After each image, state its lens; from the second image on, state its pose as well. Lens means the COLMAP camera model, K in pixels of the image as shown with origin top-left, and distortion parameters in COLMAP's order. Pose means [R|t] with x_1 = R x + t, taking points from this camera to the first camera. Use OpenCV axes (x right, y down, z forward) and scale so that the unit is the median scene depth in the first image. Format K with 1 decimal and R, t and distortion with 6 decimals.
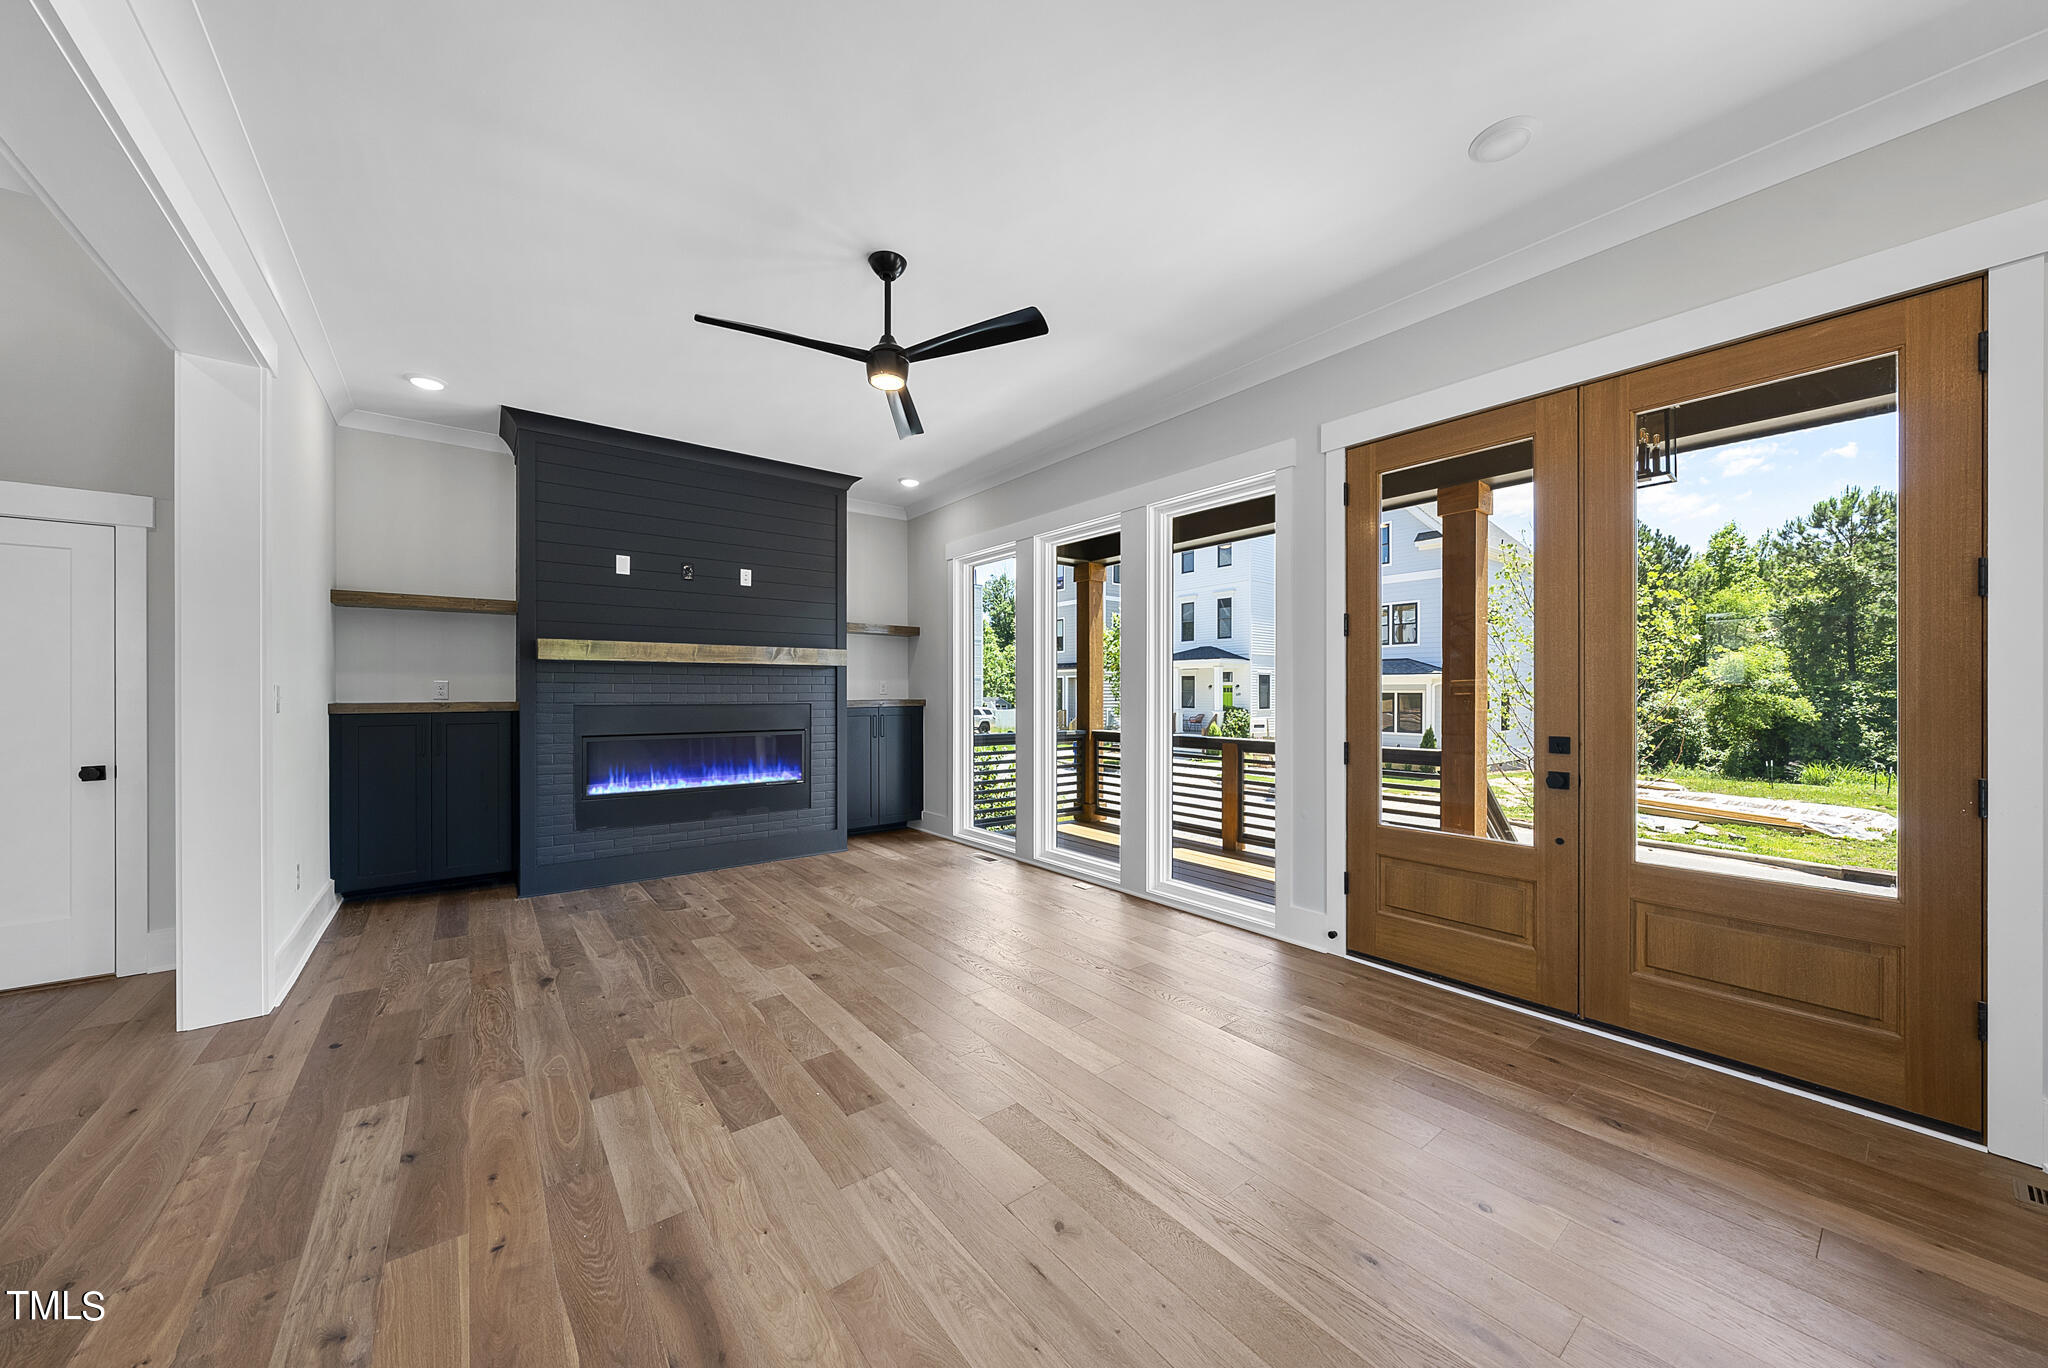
lens RADIAL K [[714.0, 0, 1016.7], [0, 714.0, 690.4], [0, 0, 1]] dist [-0.000751, -0.000196]
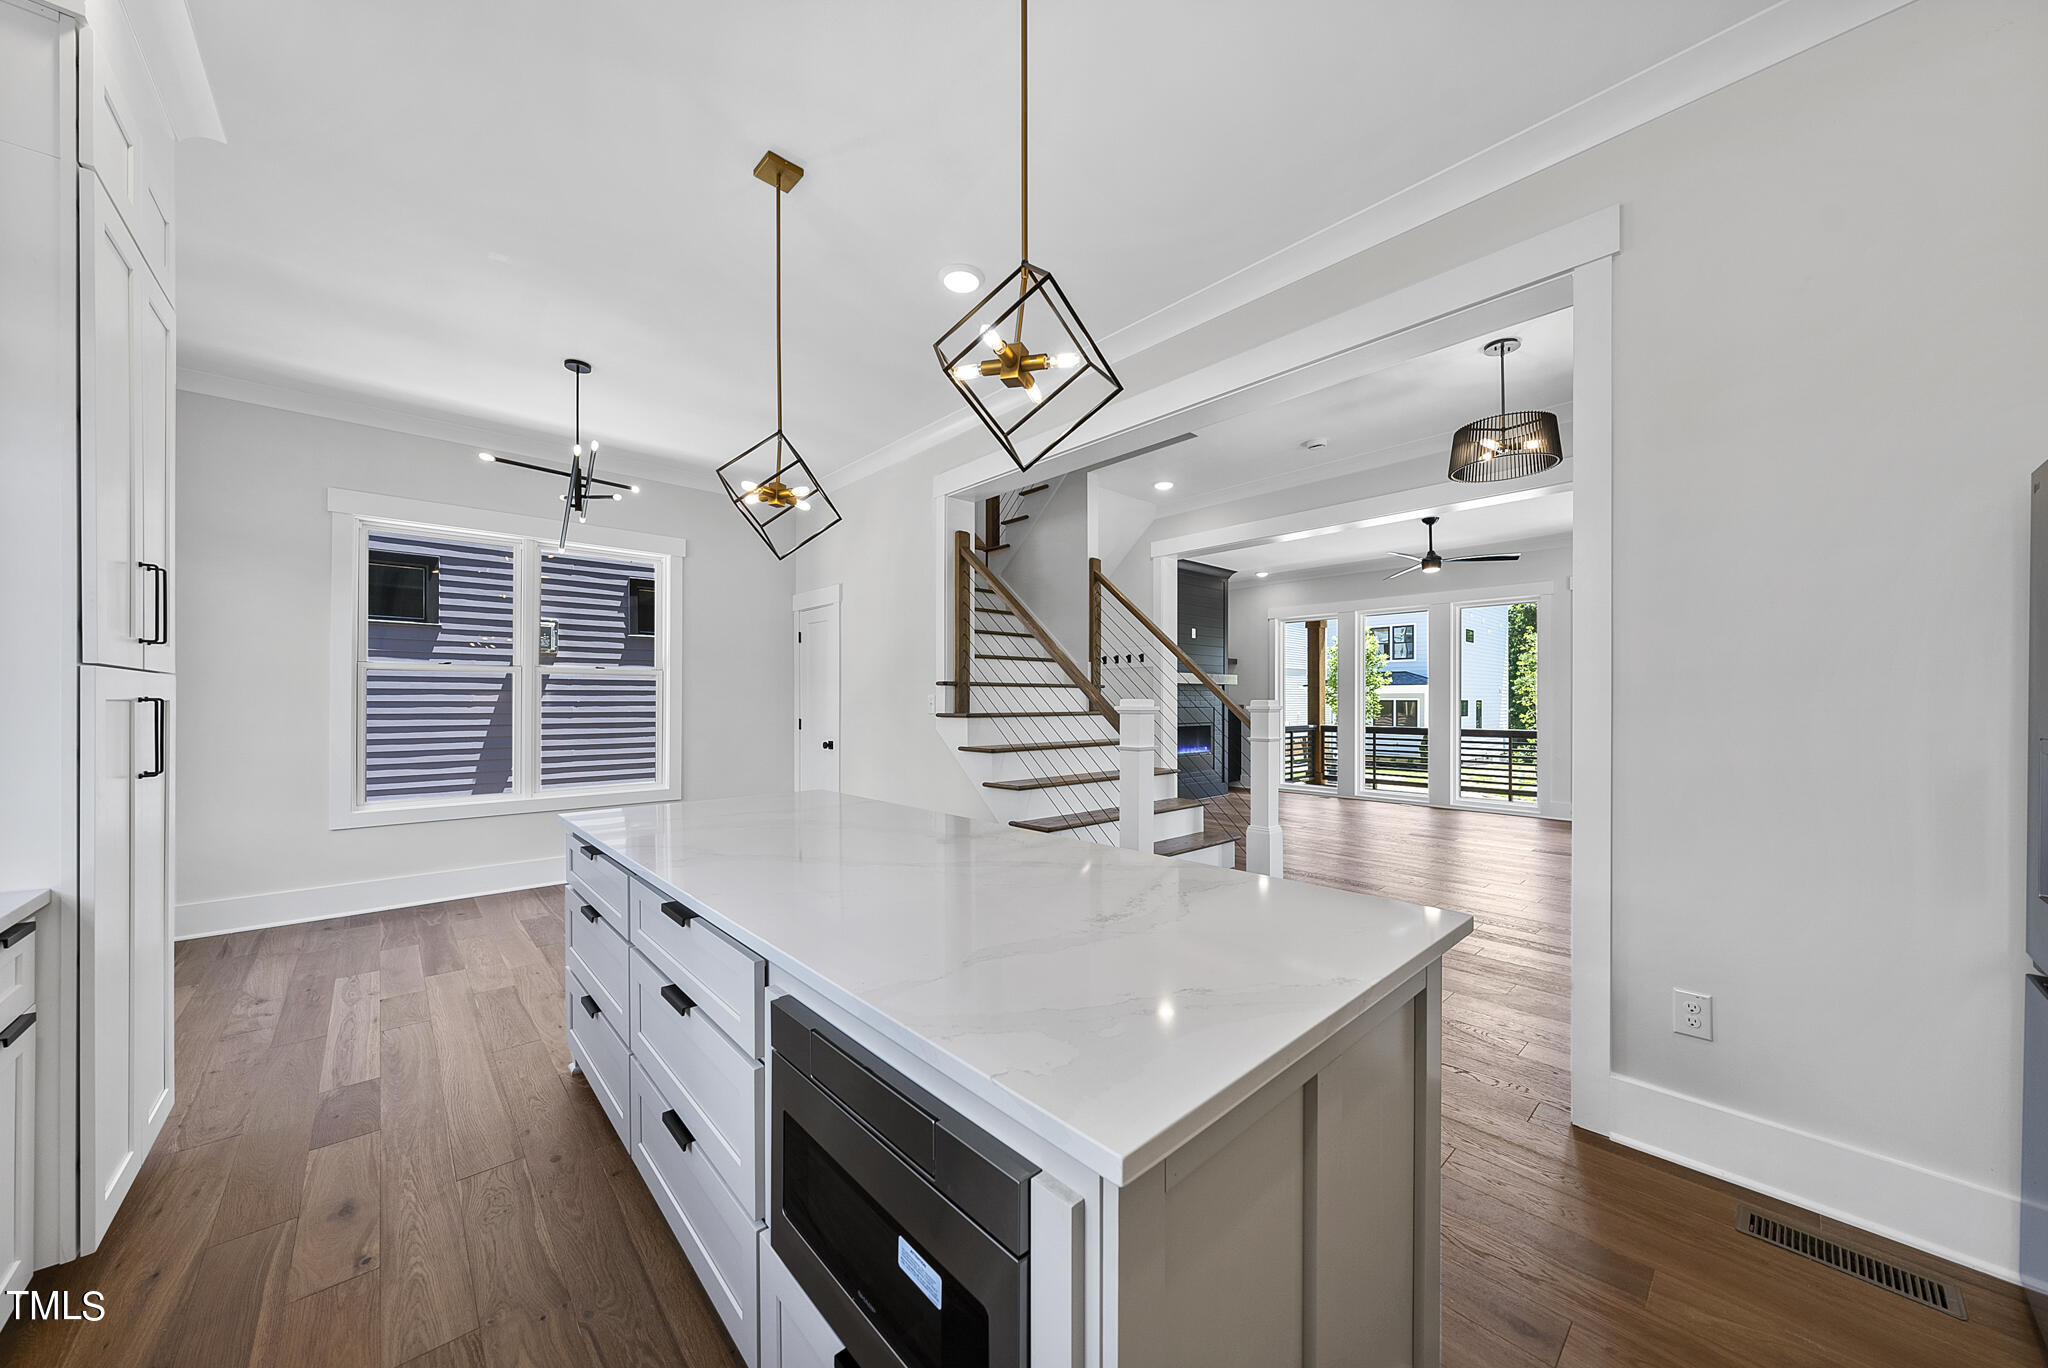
lens RADIAL K [[702.8, 0, 1023.9], [0, 702.8, 692.6], [0, 0, 1]] dist [0.000294, -0.000024]
pose [[0.996441, -0.001628, 0.084276, -1.121873], [0.002470, 0.999948, -0.009889, 0.000417], [-0.084255, 0.010062, 0.996393, -0.787228]]
